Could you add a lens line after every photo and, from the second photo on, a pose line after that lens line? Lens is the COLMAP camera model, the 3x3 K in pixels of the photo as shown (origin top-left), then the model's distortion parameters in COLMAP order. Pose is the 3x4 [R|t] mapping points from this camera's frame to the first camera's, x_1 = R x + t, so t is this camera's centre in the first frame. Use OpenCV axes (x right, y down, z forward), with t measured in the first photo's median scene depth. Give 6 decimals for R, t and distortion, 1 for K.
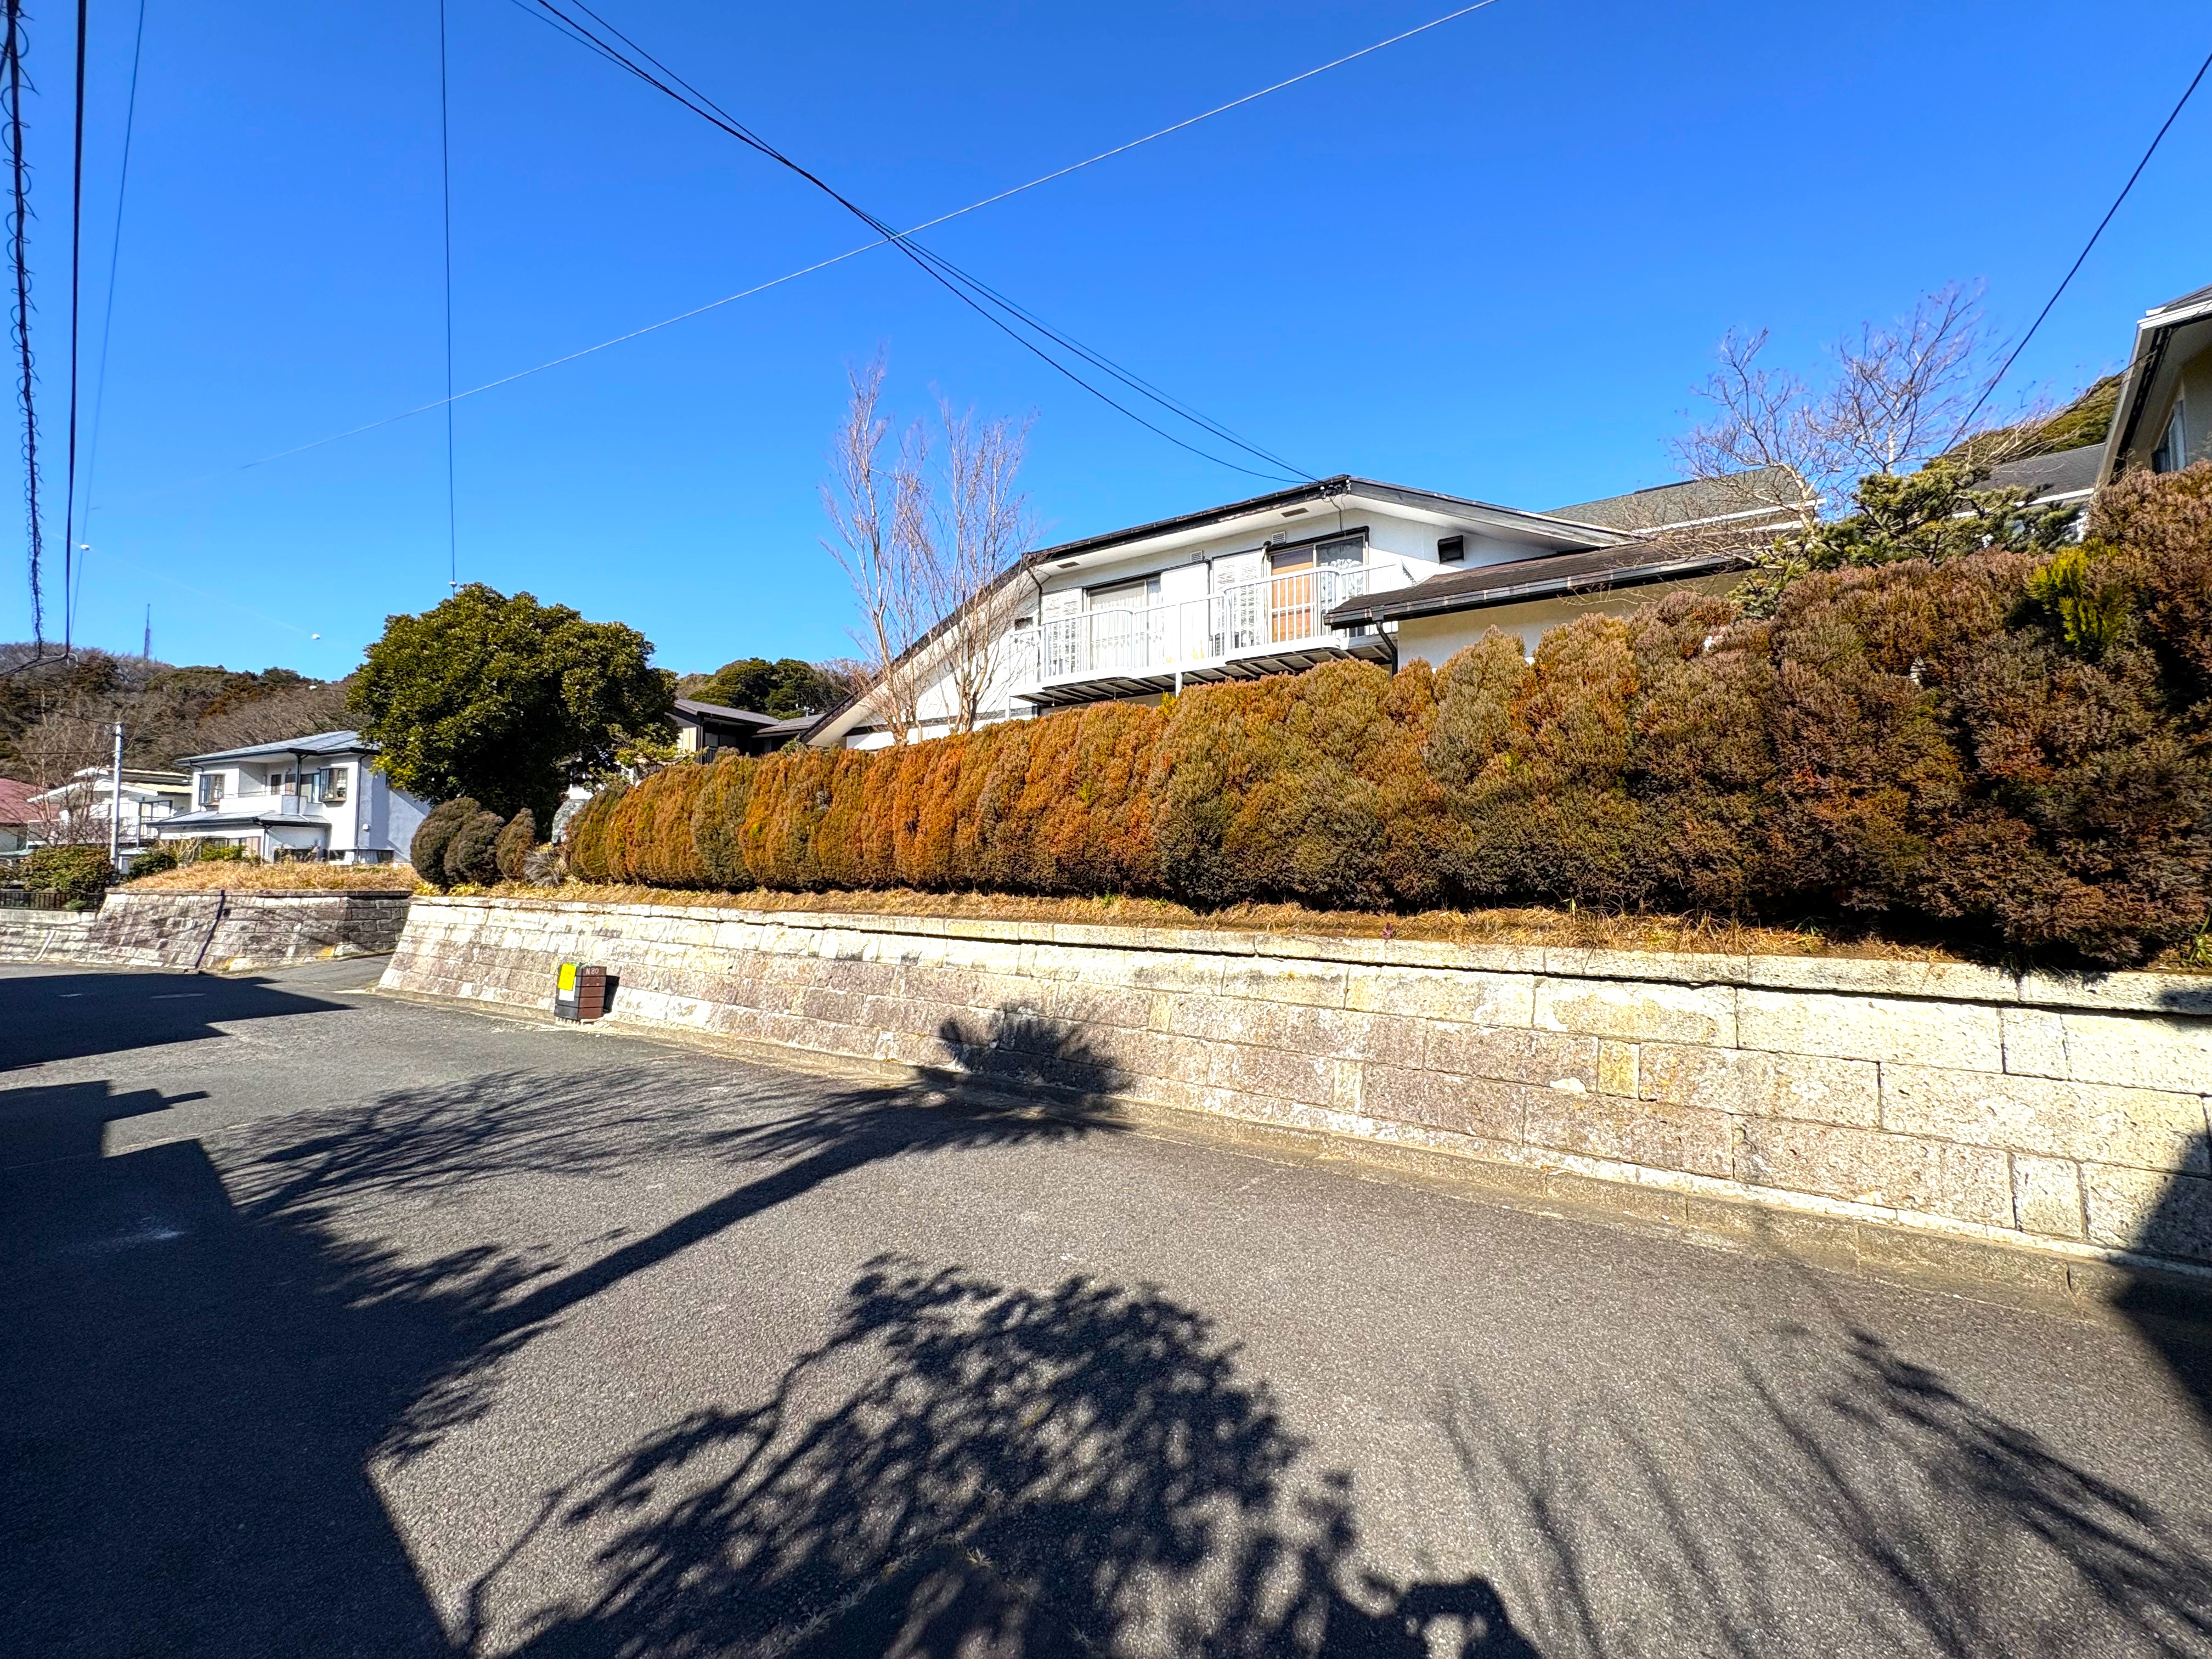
lens RADIAL K [[880.0, 0, 1106.0], [0, 880.0, 829.5], [0, 0, 1]] dist [-0.002235, 0.000537]
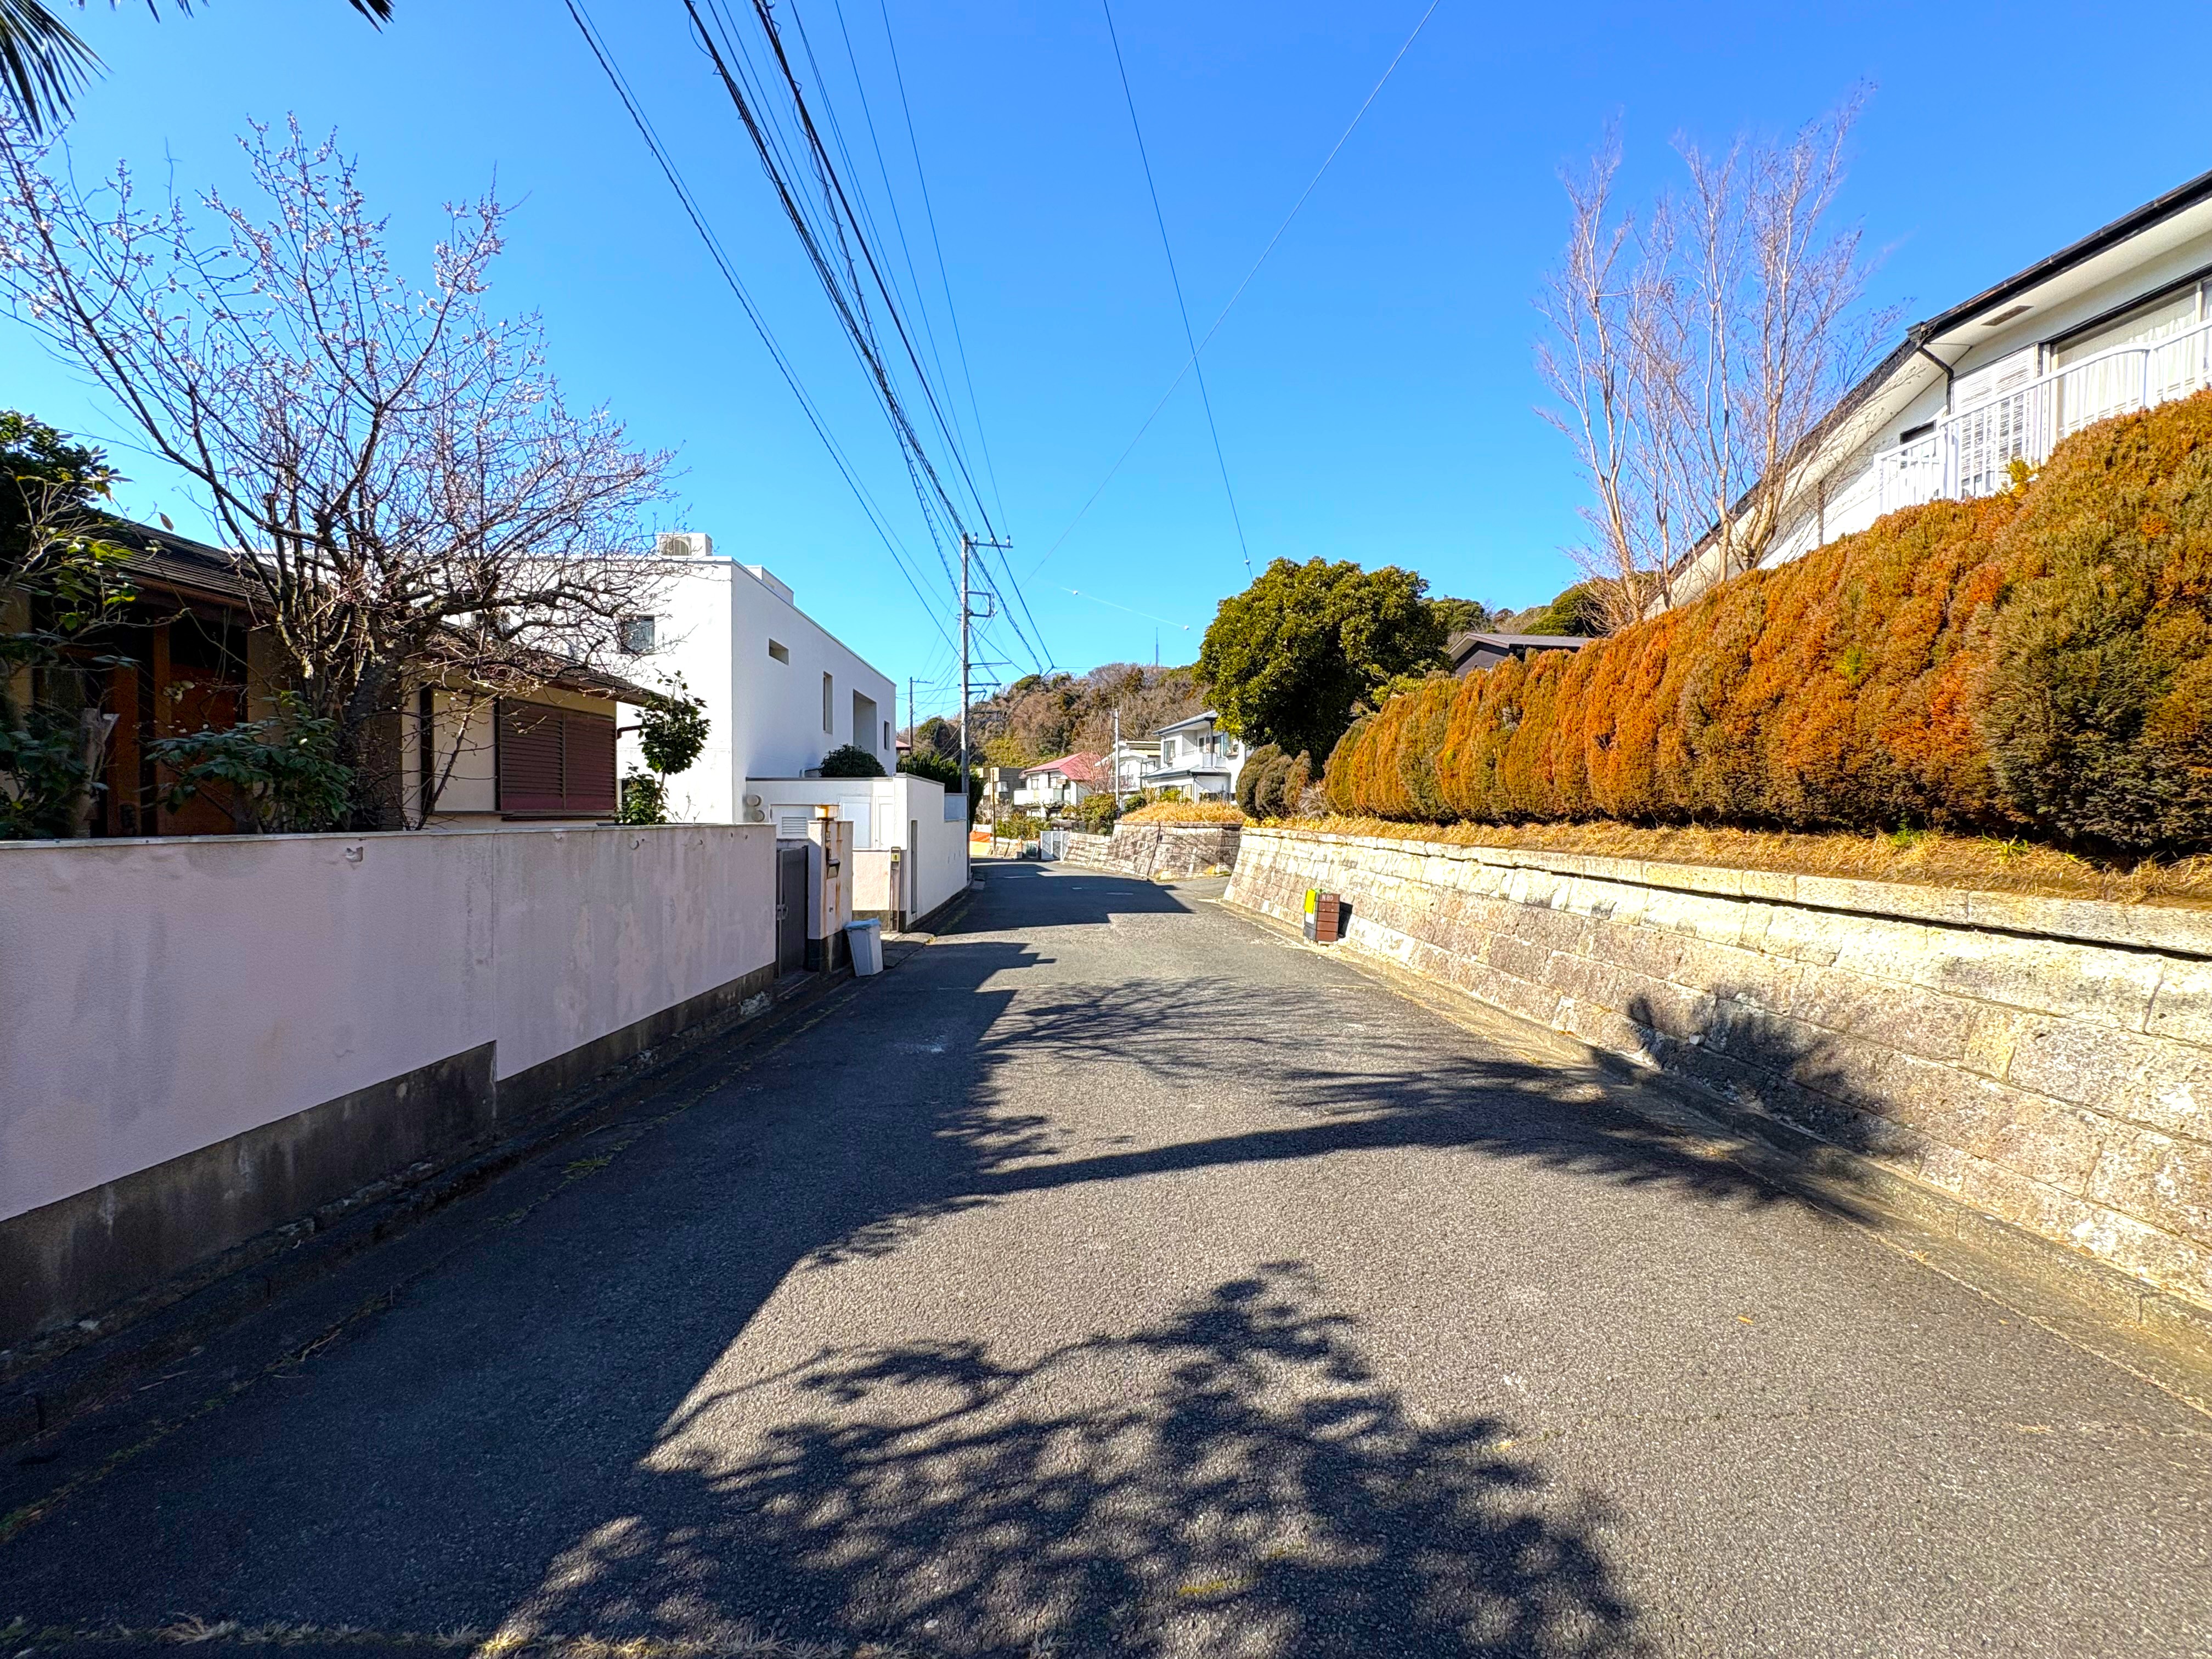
lens RADIAL K [[880.0, 0, 1106.0], [0, 880.0, 829.5], [0, 0, 1]] dist [-0.002235, 0.000537]
pose [[0.617934, 0.016211, -0.786063, 0.147419], [0.037553, 0.998038, 0.050103, 0.024048], [0.785333, -0.060479, 0.616113, 0.219792]]
